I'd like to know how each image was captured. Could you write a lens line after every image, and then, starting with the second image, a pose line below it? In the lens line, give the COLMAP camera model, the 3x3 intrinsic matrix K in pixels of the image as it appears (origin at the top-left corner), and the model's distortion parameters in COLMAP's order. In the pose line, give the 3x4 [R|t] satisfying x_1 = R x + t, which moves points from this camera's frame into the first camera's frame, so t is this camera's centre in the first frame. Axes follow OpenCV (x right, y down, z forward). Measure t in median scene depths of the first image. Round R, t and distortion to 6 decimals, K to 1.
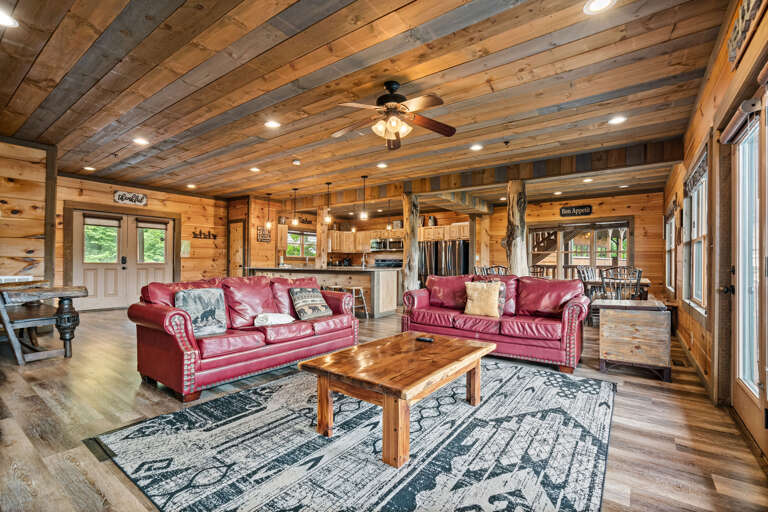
lens RADIAL K [[349.1, 0, 381.9], [0, 349.1, 262.6], [0, 0, 1]] dist [-0.004775, 0.002263]
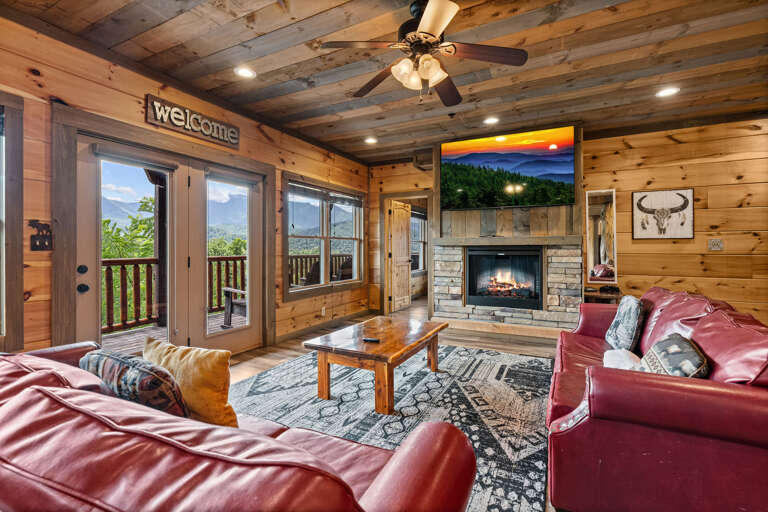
lens RADIAL K [[349.1, 0, 382.6], [0, 349.1, 249.1], [0, 0, 1]] dist [-0.004775, 0.002263]
pose [[-0.987680, -0.007985, -0.156285, 0.279122], [-0.007783, 0.999968, -0.001900, -0.046003], [0.156295, -0.000660, -0.987710, 2.238486]]
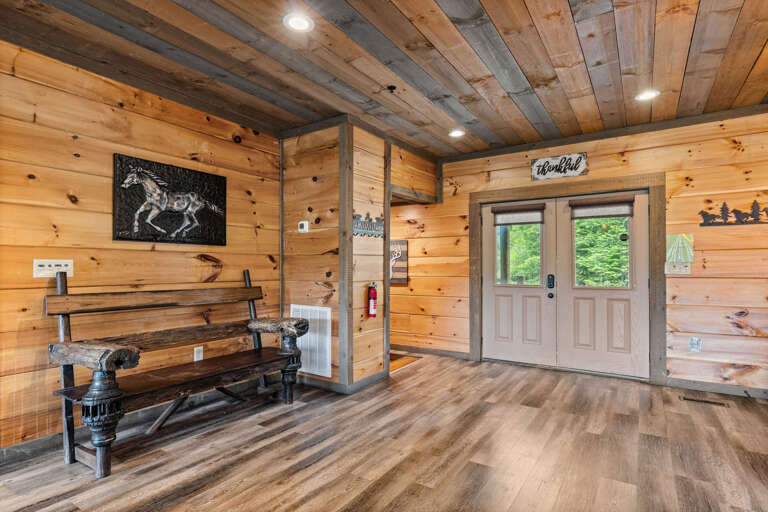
lens RADIAL K [[399.1, 0, 385.6], [0, 399.1, 266.3], [0, 0, 1]] dist [0.001041, 0.000106]
pose [[0.060457, -0.011873, -0.998100, -0.384076], [0.002832, 0.999927, -0.011723, -0.074526], [0.998167, -0.002118, 0.060486, 2.188414]]
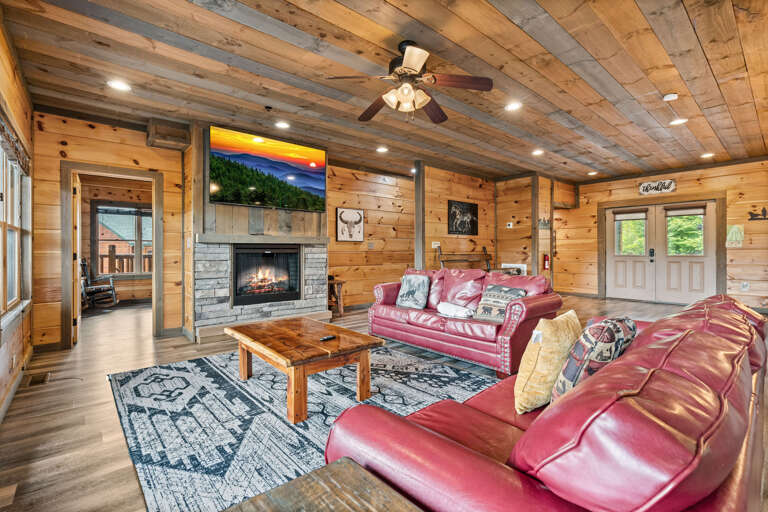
lens RADIAL K [[349.1, 0, 382.3], [0, 349.1, 251.9], [0, 0, 1]] dist [-0.004775, 0.002263]
pose [[-0.222665, -0.006457, -0.974874, 1.152917], [0.002792, 0.999970, -0.007261, -0.011361], [0.974891, -0.004338, -0.222641, 1.520522]]
